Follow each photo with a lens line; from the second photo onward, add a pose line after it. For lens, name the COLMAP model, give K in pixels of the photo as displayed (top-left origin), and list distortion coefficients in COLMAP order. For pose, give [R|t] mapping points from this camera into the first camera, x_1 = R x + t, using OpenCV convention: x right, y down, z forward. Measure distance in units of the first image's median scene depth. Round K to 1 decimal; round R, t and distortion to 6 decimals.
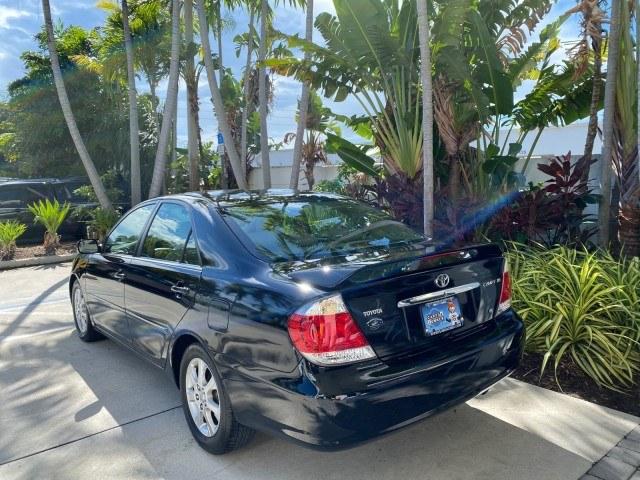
lens RADIAL K [[496.1, 0, 317.8], [0, 496.1, 241.1], [0, 0, 1]] dist [0.022313, -0.021596]
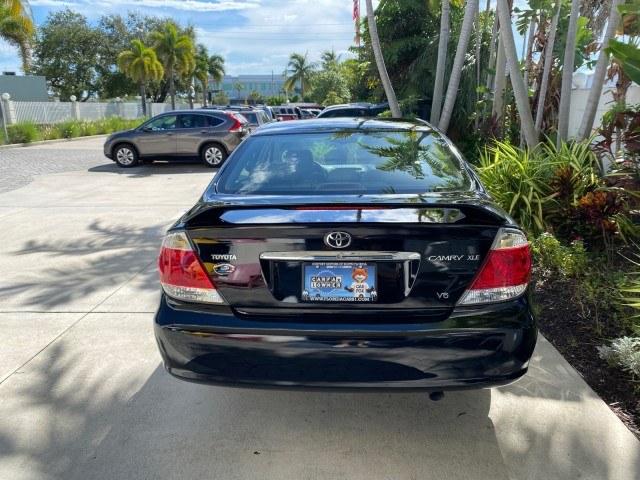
lens RADIAL K [[496.1, 0, 316.4], [0, 496.1, 238.5], [0, 0, 1]] dist [0.022313, -0.021596]
pose [[0.740469, 0.173526, -0.649304, 0.334078], [-0.079464, 0.981922, 0.171797, -0.026061], [0.667377, -0.075614, 0.740872, 0.168748]]
